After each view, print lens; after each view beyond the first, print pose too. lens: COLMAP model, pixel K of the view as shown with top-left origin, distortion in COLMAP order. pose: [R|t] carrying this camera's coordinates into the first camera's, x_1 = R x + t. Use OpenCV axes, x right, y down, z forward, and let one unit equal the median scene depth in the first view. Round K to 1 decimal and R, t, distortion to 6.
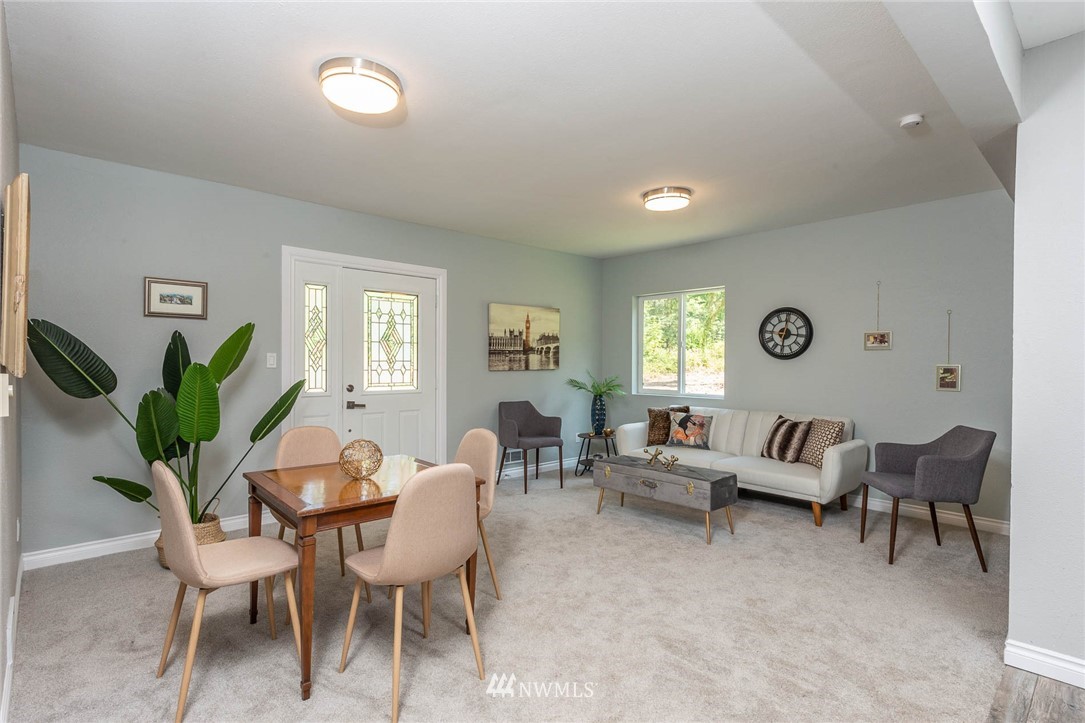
lens RADIAL K [[543.1, 0, 535.1], [0, 543.1, 361.0], [0, 0, 1]] dist [0.004930, 0.000498]
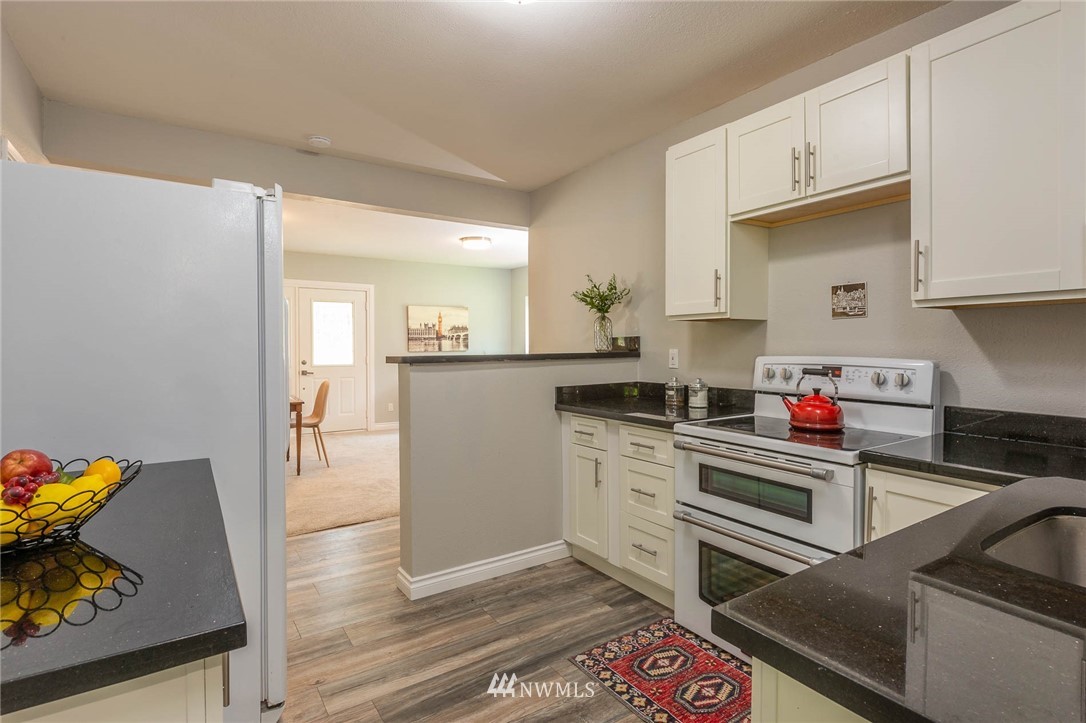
lens RADIAL K [[543.6, 0, 539.4], [0, 543.6, 353.7], [0, 0, 1]] dist [0.004930, 0.000498]
pose [[0.985413, -0.000603, -0.170182, 0.506757], [0.003739, 0.999829, 0.018105, -0.001835], [0.170142, -0.018477, 0.985246, -0.382173]]
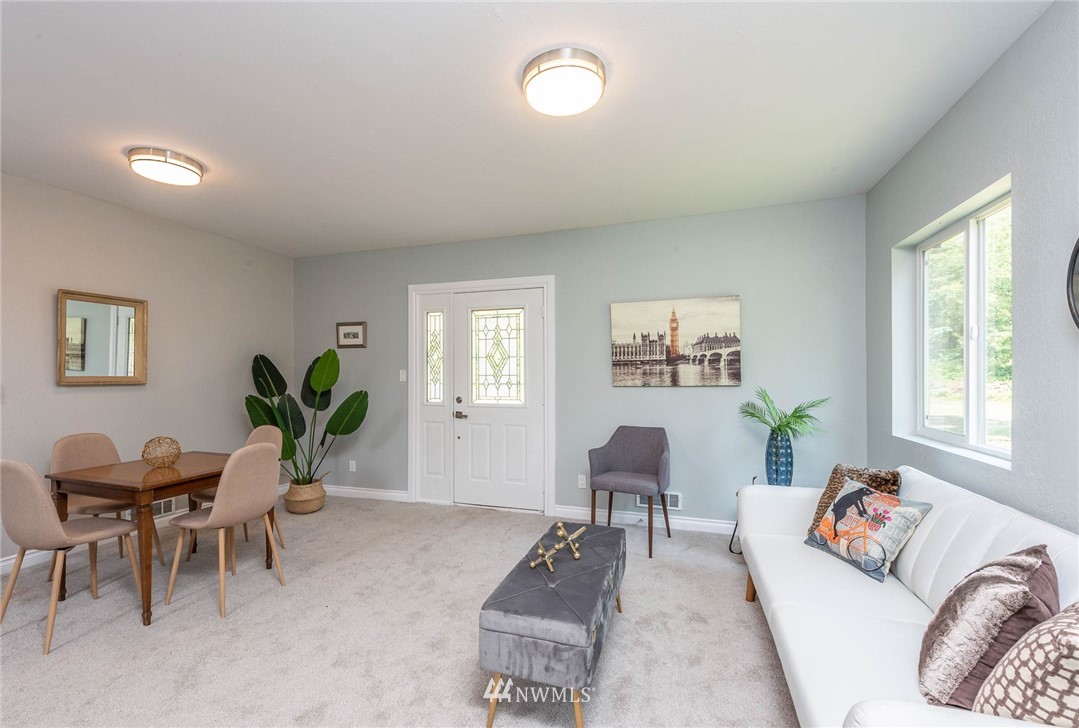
lens RADIAL K [[473.9, 0, 513.7], [0, 473.9, 376.9], [0, 0, 1]] dist [0.001807, 0.000015]
pose [[0.456148, -0.003409, -0.889897, 0.476085], [0.005702, 0.999983, -0.000908, 0.003558], [0.889886, -0.004660, 0.456160, 0.532752]]
